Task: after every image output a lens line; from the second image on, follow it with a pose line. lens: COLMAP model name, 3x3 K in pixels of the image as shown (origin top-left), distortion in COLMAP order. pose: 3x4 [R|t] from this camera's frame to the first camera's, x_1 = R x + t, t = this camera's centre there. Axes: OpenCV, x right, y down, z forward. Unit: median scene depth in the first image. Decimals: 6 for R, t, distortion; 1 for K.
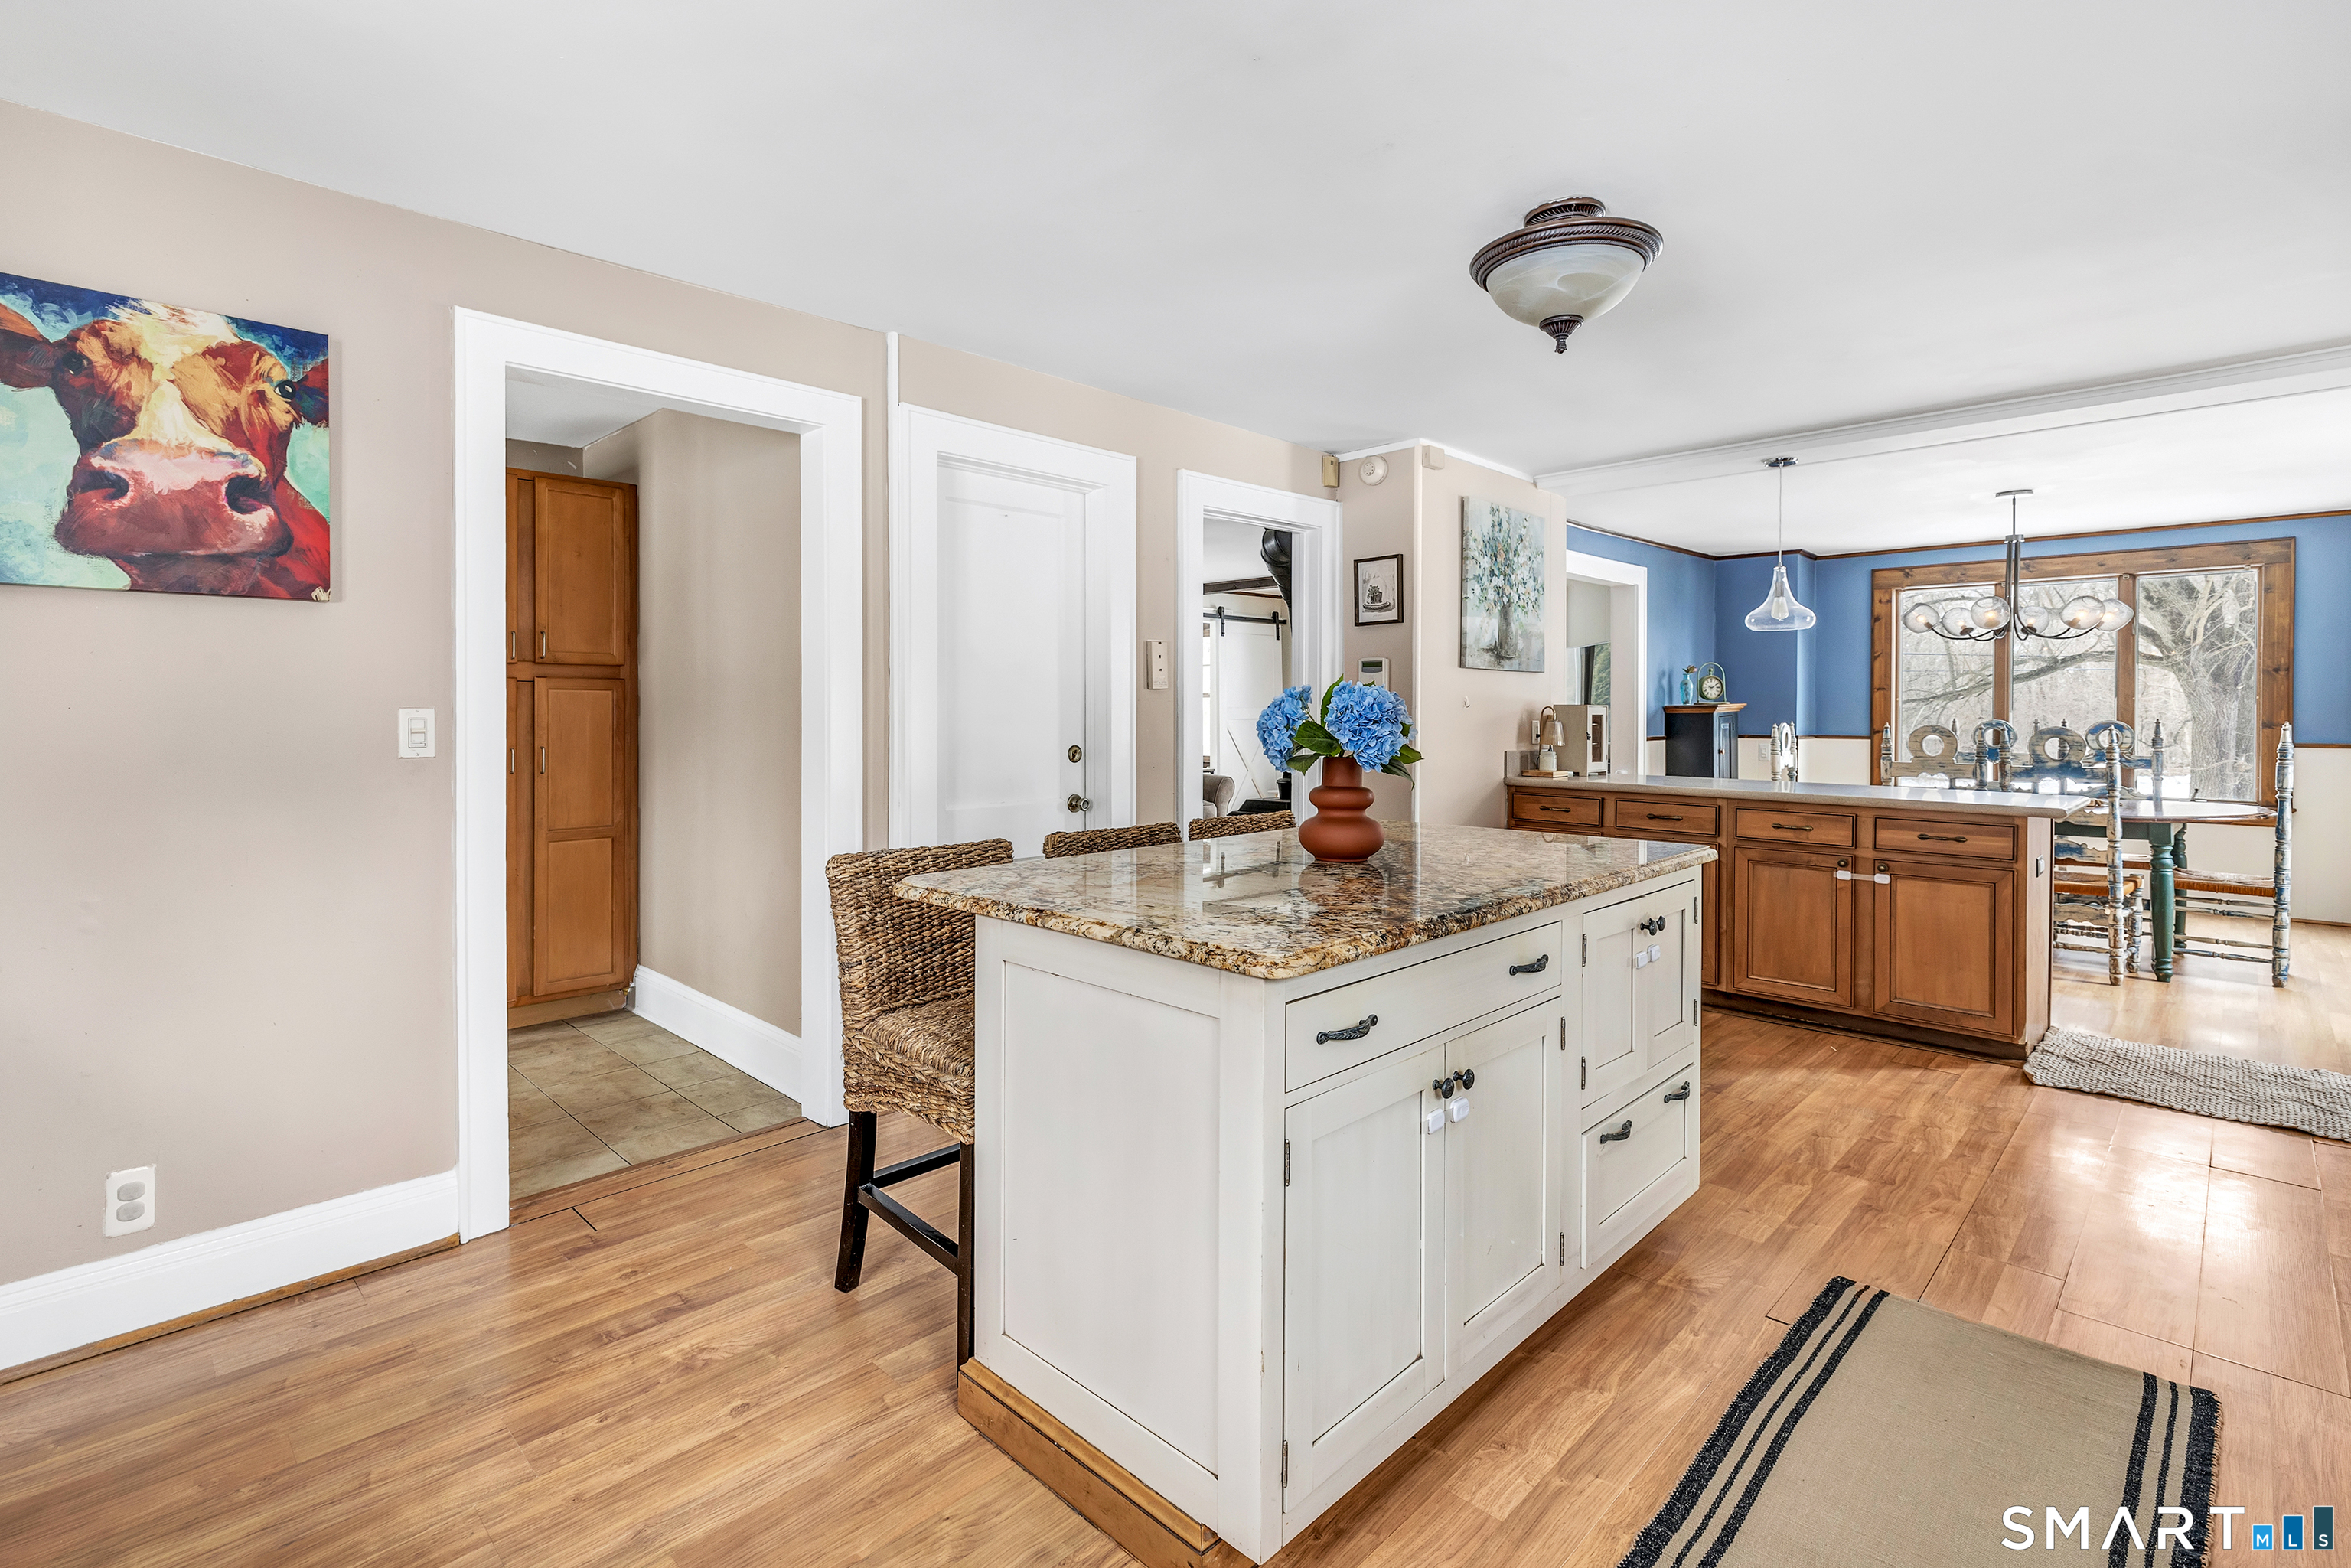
lens RADIAL K [[1067.4, 0, 1120.8], [0, 1067.4, 723.0], [0, 0, 1]] dist [0.001380, -0.000547]
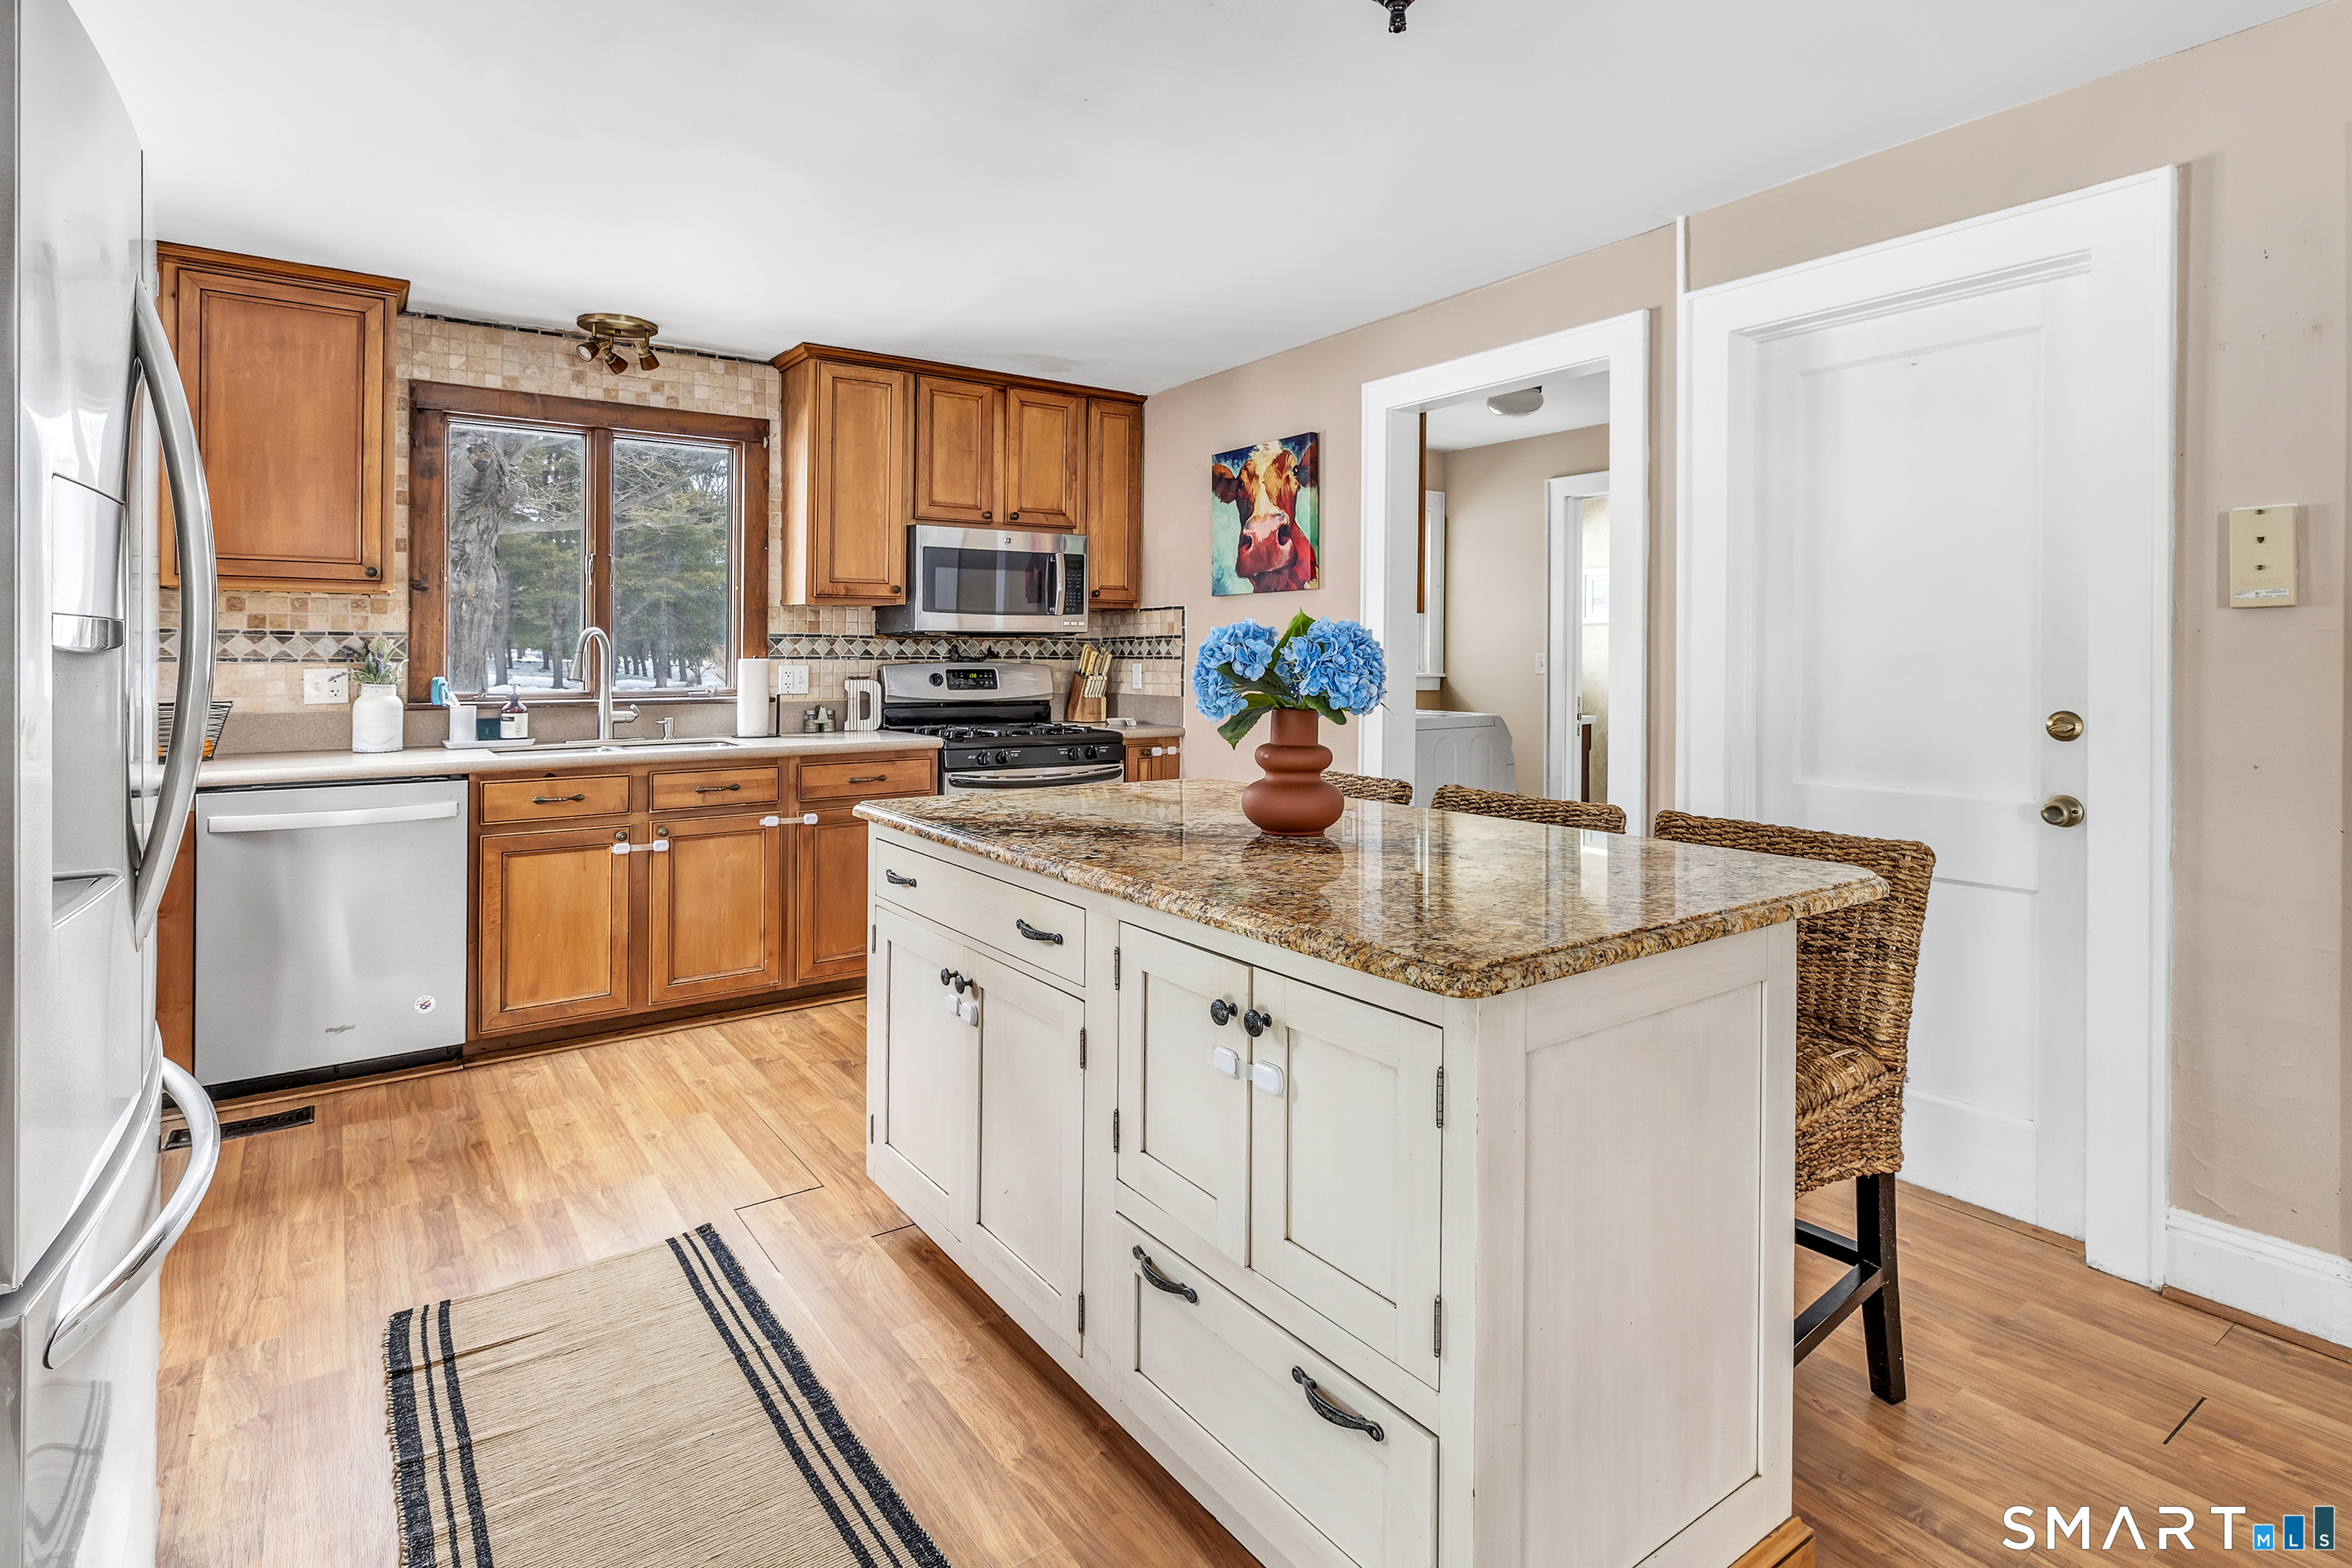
lens RADIAL K [[1194.8, 0, 1158.2], [0, 1194.8, 640.1], [0, 0, 1]] dist [0.003055, -0.002125]
pose [[-0.151318, -0.012230, -0.988409, 1.162300], [-0.009965, 0.999892, -0.010846, -0.011132], [0.988435, 0.008208, -0.151424, 1.054969]]
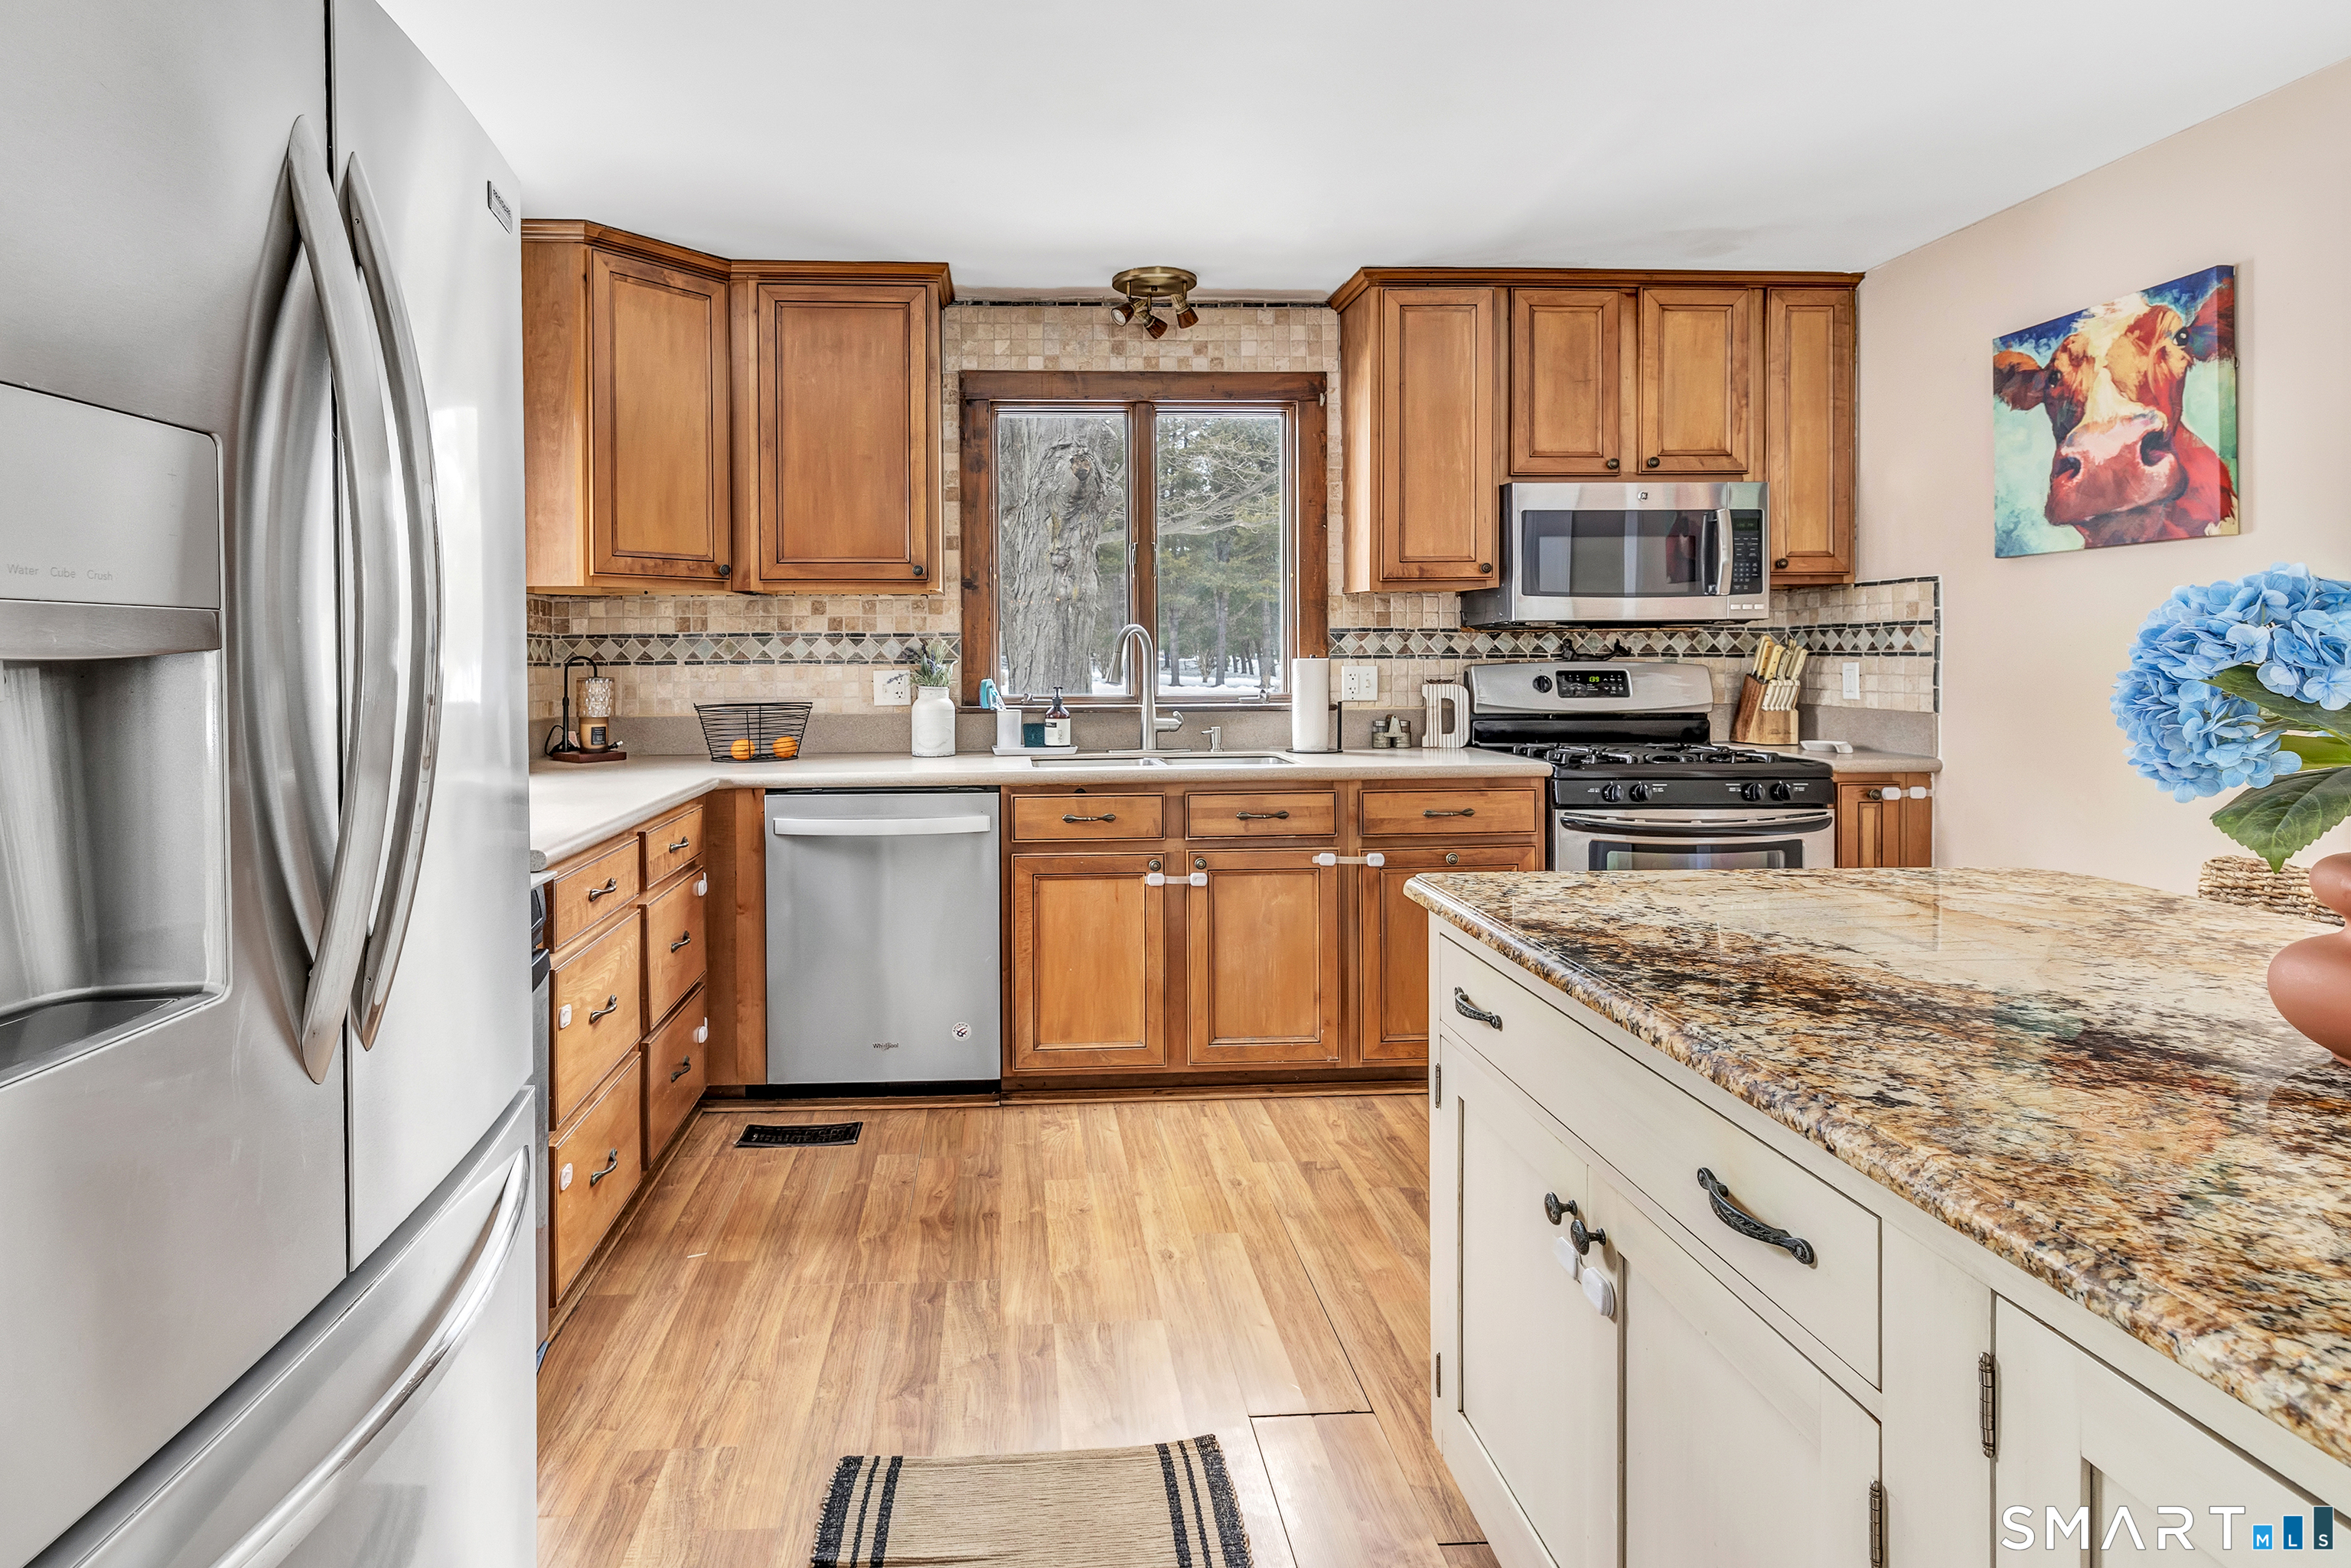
lens RADIAL K [[1194.3, 0, 1056.2], [0, 1194.3, 650.6], [0, 0, 1]] dist [0.003055, -0.002125]
pose [[-0.664123, 0.001641, -0.747622, 0.794926], [-0.000670, 0.999996, 0.002790, -0.010293], [0.747623, 0.002354, -0.664119, 0.935371]]
